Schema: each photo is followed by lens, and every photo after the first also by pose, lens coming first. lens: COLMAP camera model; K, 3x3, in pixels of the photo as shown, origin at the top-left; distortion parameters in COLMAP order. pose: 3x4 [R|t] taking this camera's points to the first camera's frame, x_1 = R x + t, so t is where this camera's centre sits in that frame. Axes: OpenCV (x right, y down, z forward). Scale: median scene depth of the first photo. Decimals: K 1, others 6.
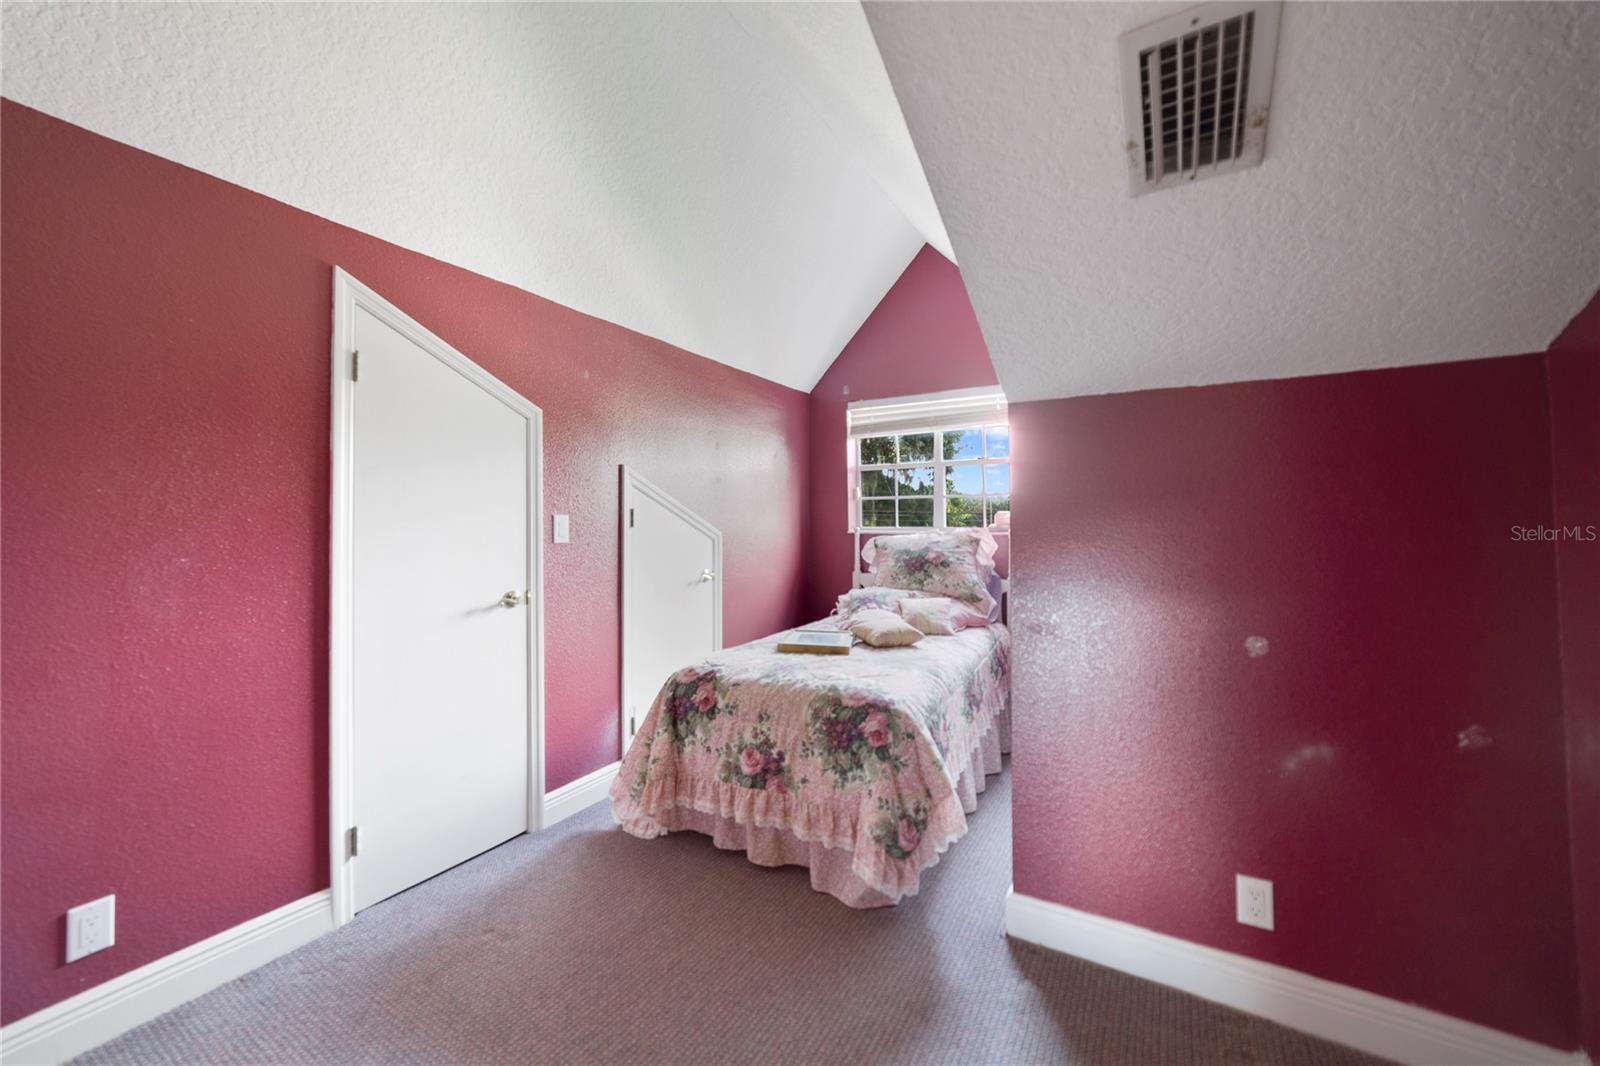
lens RADIAL K [[615.9, 0, 780.8], [0, 615.9, 525.8], [0, 0, 1]] dist [-0.002337, 0.000721]
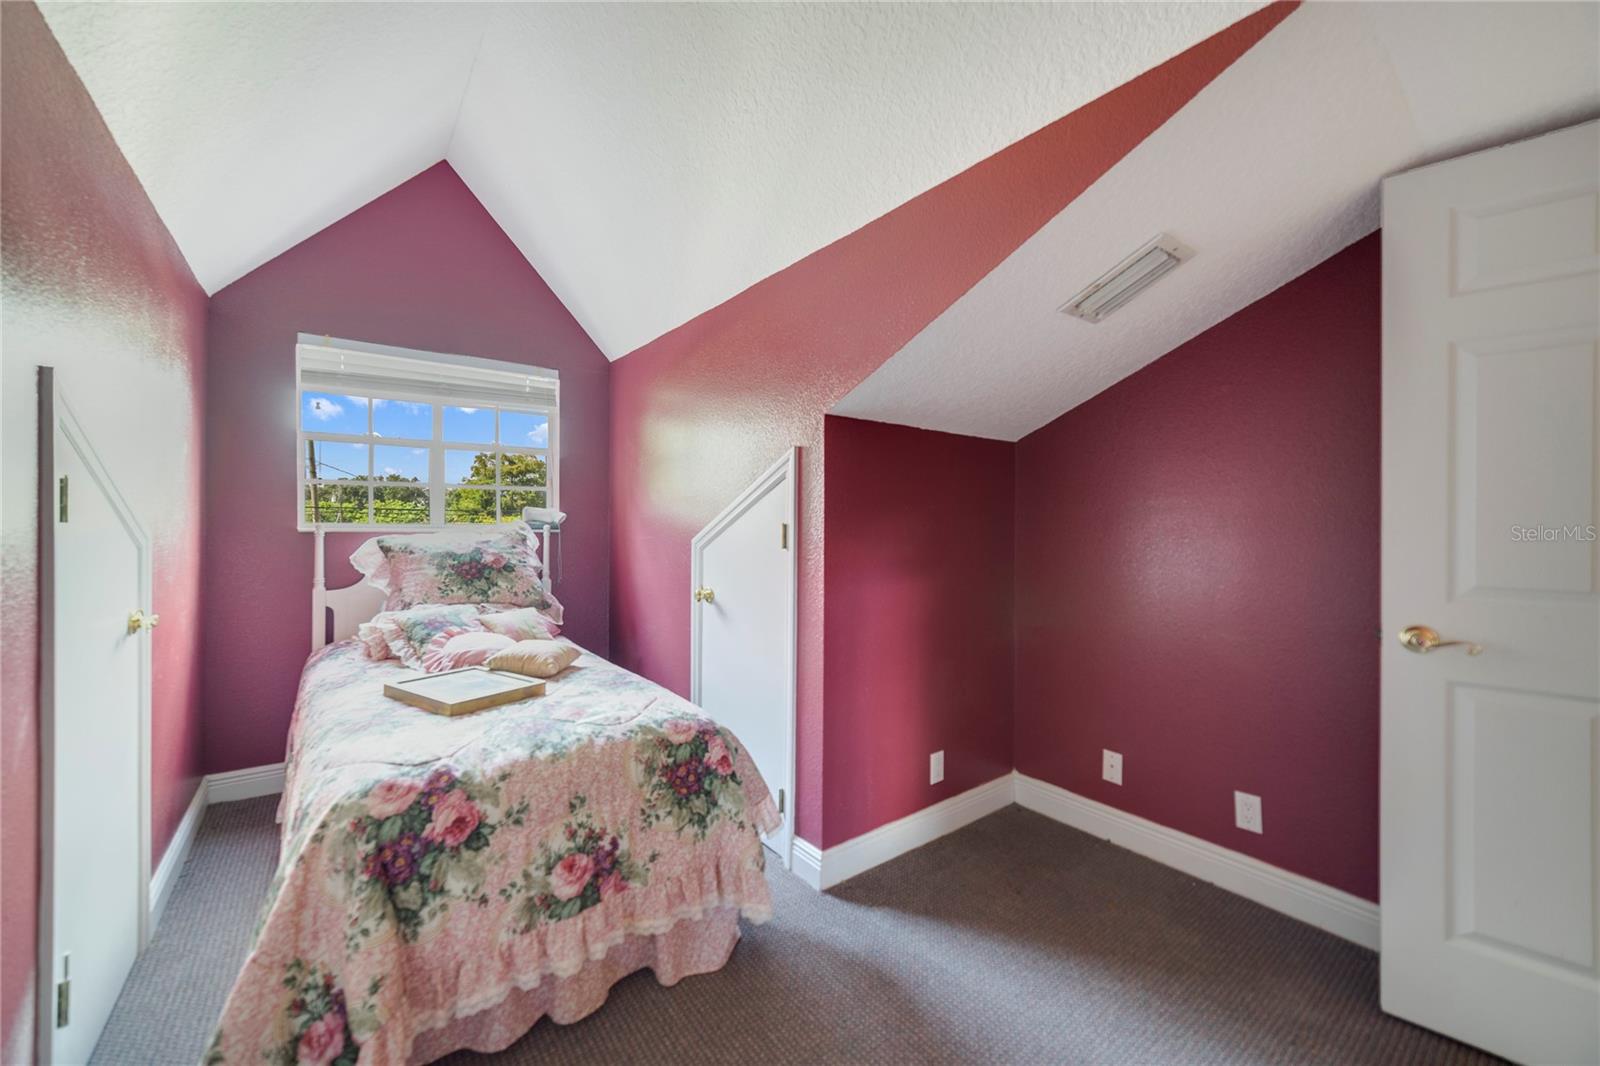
lens RADIAL K [[615.9, 0, 785.5], [0, 615.9, 529.0], [0, 0, 1]] dist [-0.002337, 0.000721]
pose [[0.393907, -0.005478, 0.919134, -0.560934], [-0.009414, 0.999906, 0.009995, -0.003990], [-0.919102, -0.012590, 0.393818, 0.515687]]
